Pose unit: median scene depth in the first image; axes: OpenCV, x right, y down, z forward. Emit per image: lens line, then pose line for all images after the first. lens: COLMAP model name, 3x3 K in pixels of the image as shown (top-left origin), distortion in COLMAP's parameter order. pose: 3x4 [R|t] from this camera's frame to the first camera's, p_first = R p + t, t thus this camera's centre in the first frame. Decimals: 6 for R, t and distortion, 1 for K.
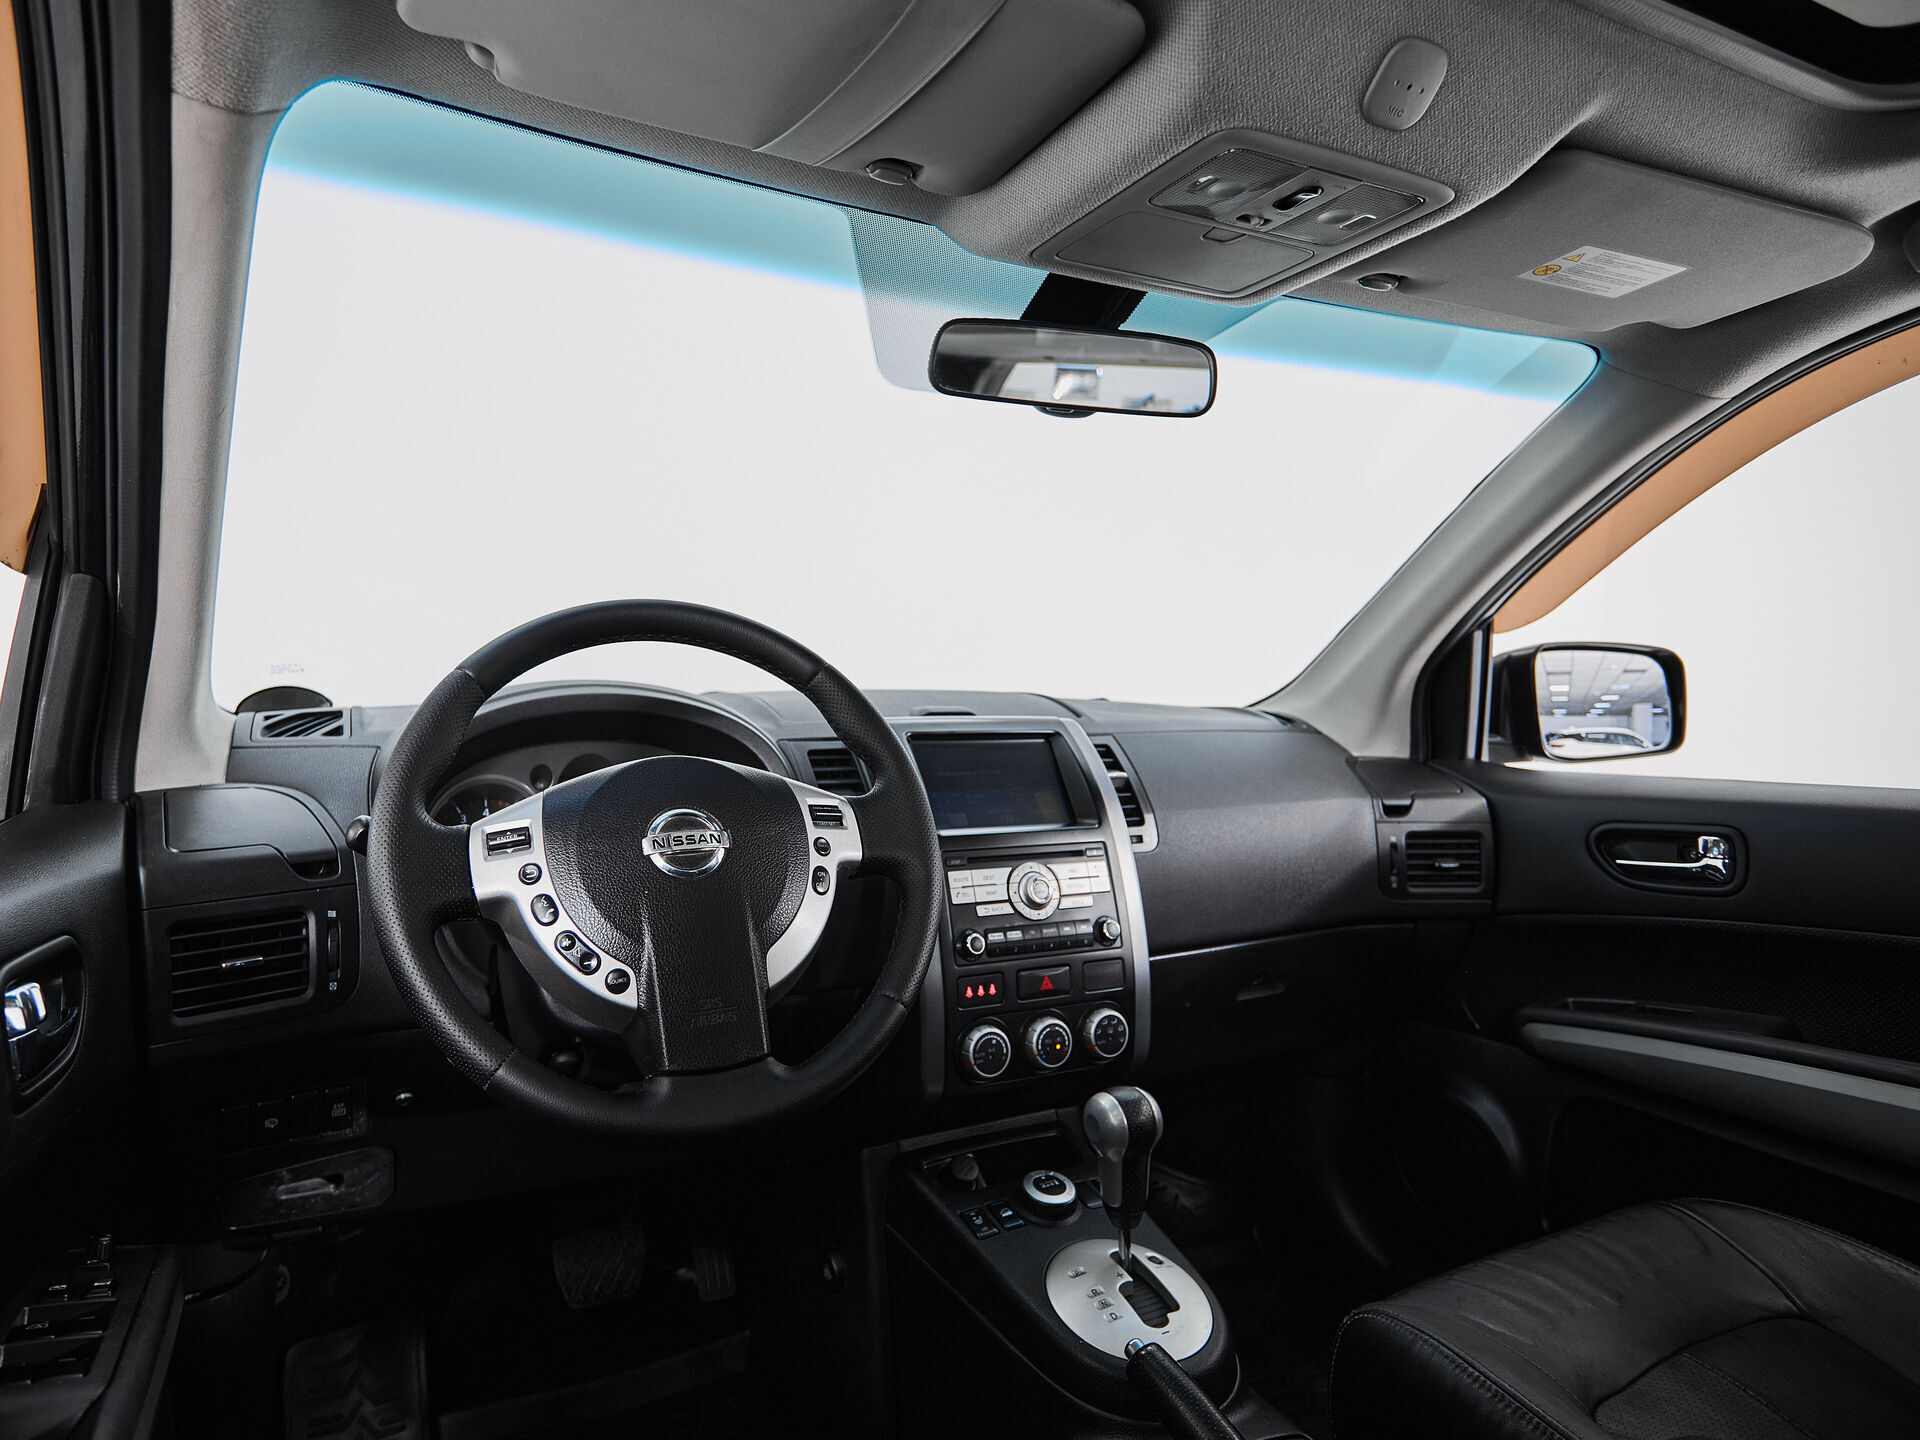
lens RADIAL K [[1097.1, 0, 850.2], [0, 1097.1, 712.7], [0, 0, 1]] dist [-0.002993, 0.000034]
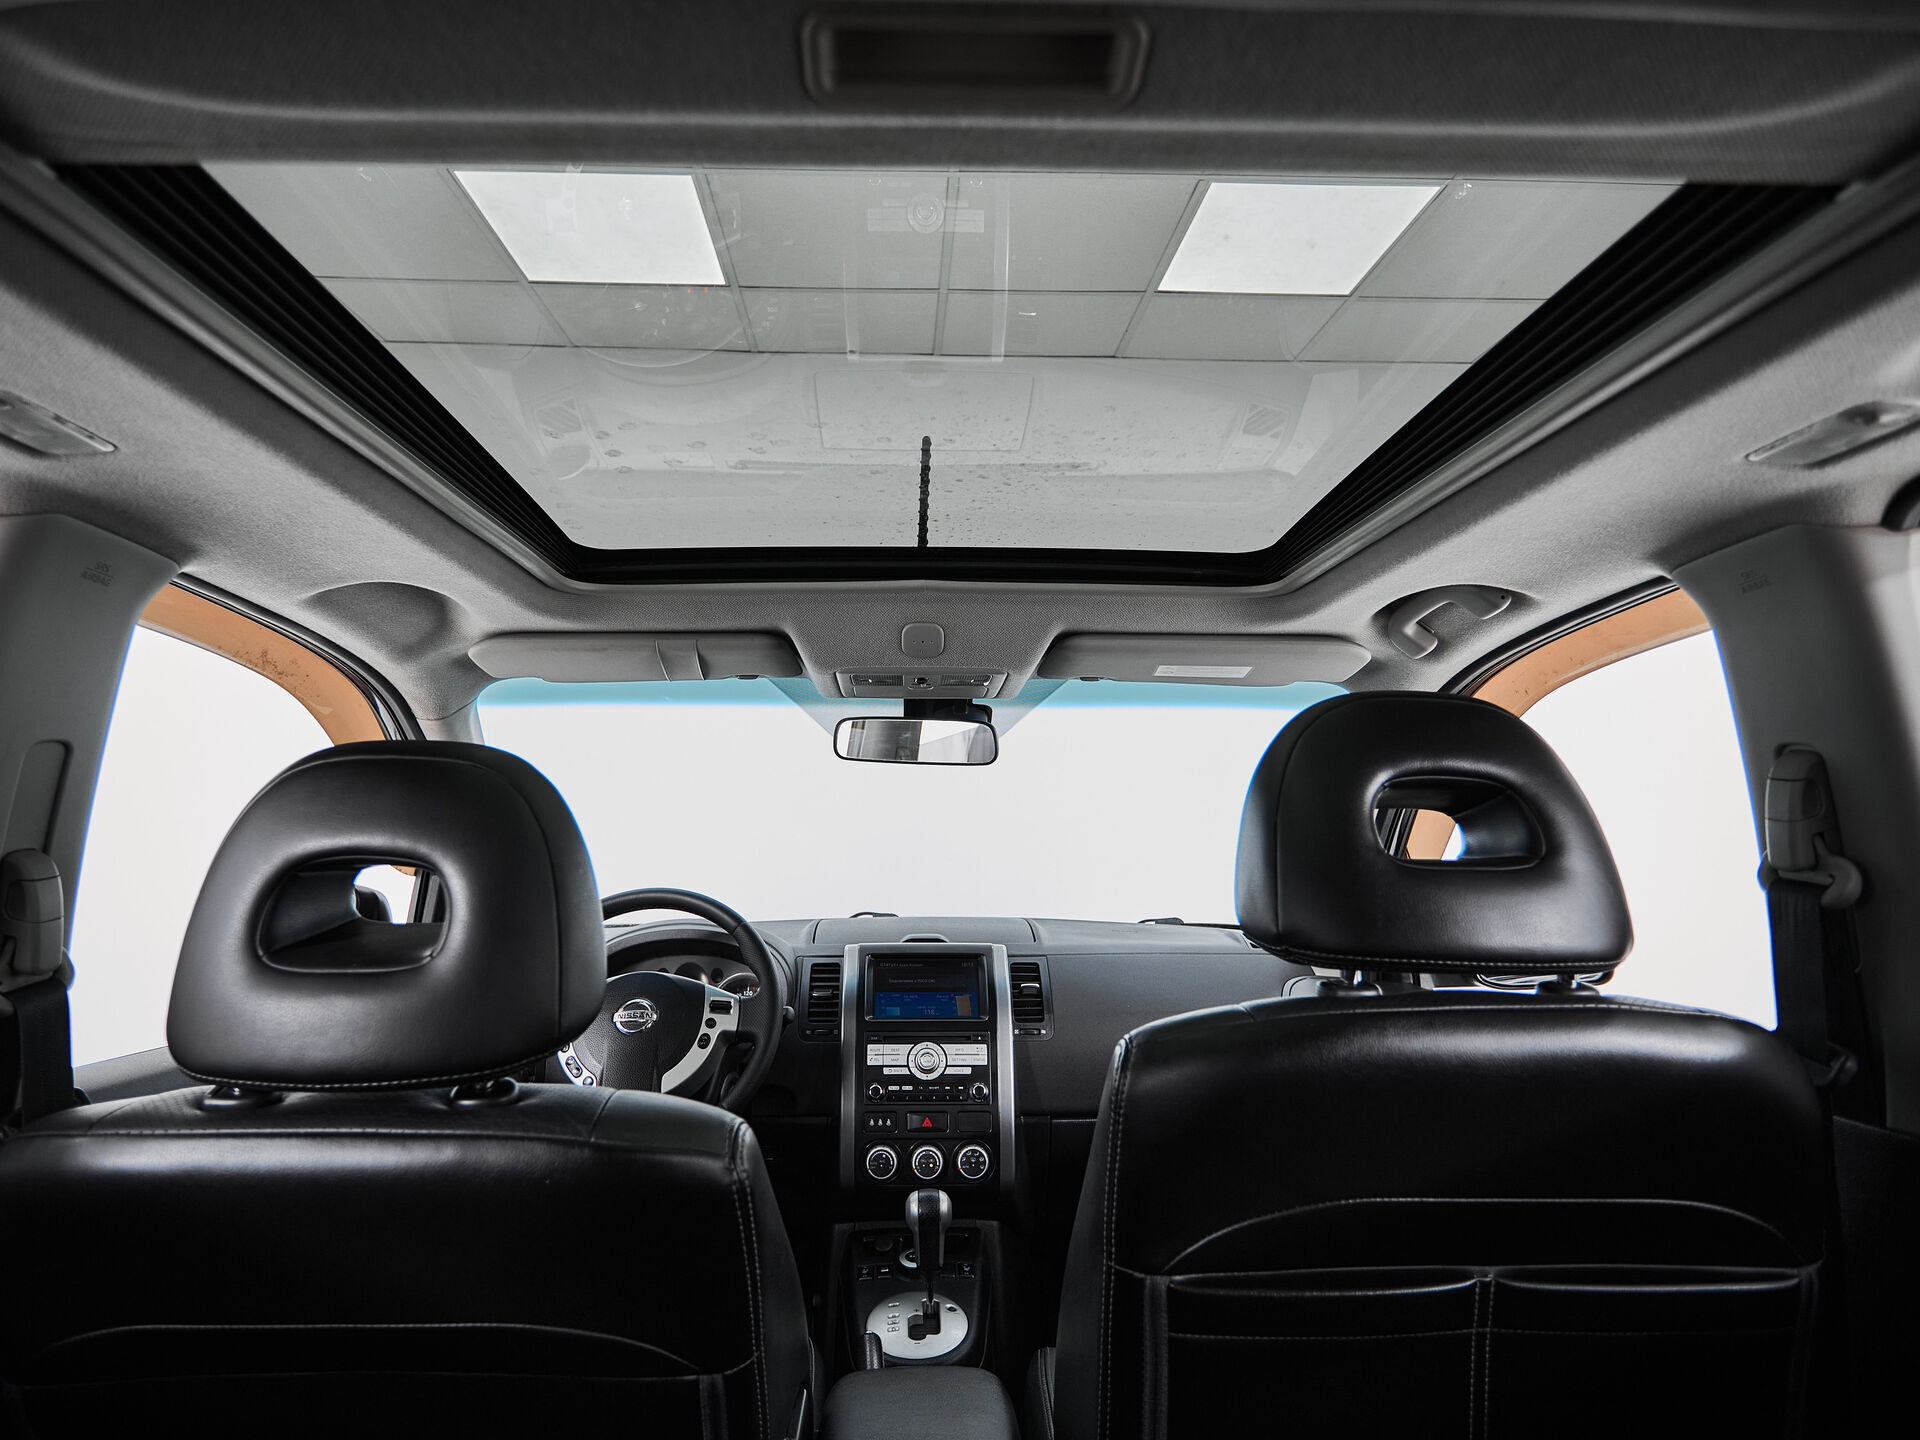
lens RADIAL K [[1078.6, 0, 921.8], [0, 1078.6, 725.5], [0, 0, 1]] dist [-0.000779, -0.001241]
pose [[0.917860, -0.053928, -0.393224, 0.808314], [-0.003648, 0.989538, -0.144224, -0.090444], [0.396888, 0.133812, 0.908061, -0.470522]]
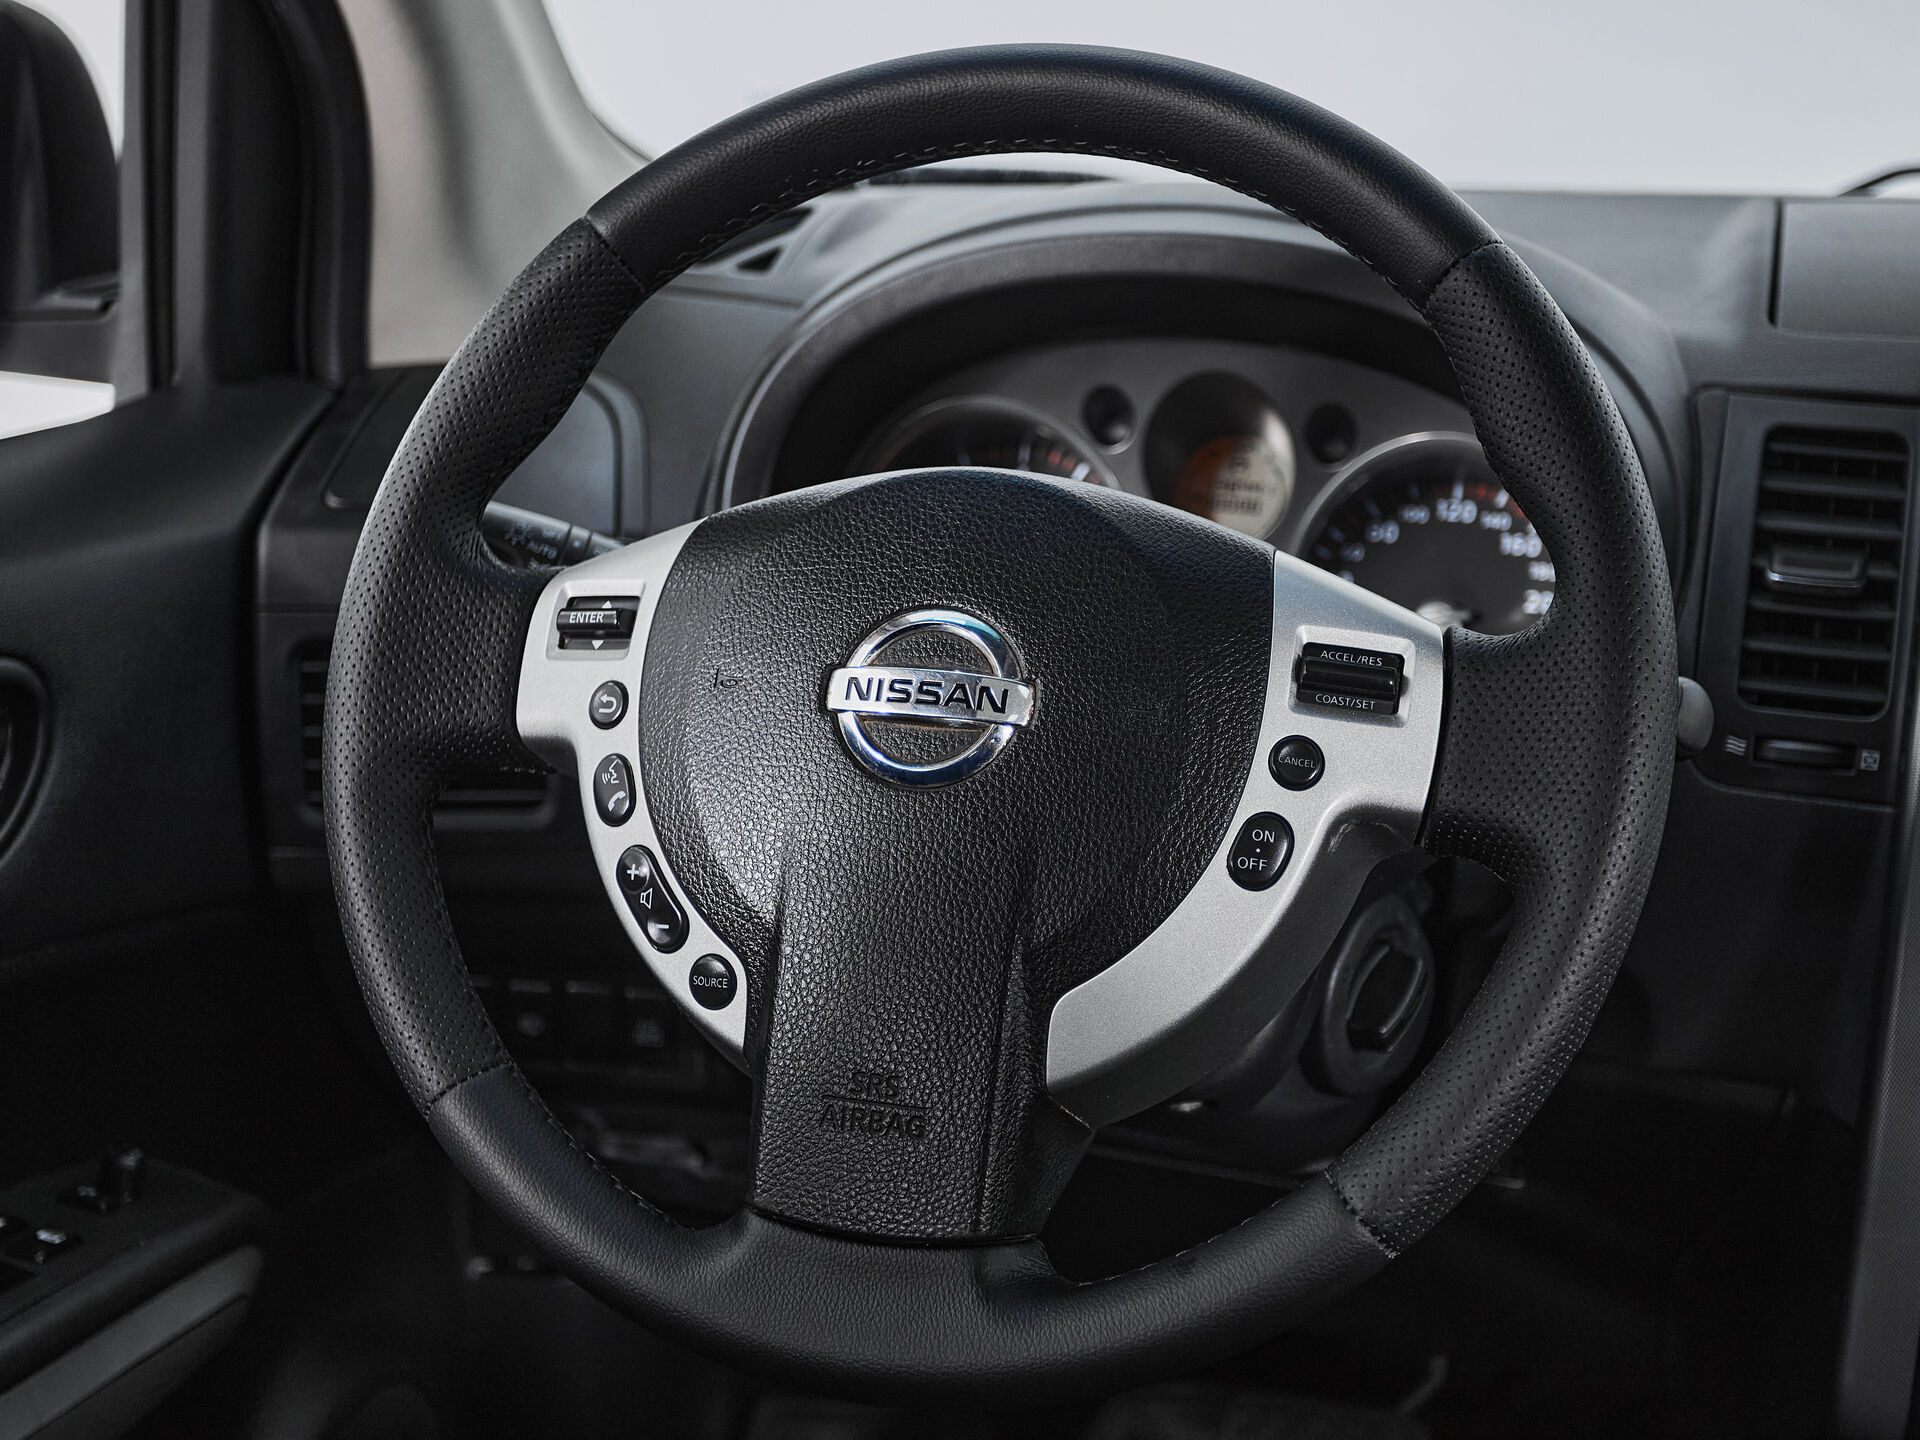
lens RADIAL K [[2618.4, 0, 974.7], [0, 2618.4, 731.0], [0, 0, 1]] dist [0.032698, 0.000000]
pose [[0.753024, 0.203807, -0.625634, 0.336134], [-0.038535, 0.962849, 0.267276, -0.092013], [0.656864, -0.177156, 0.732902, 0.206949]]
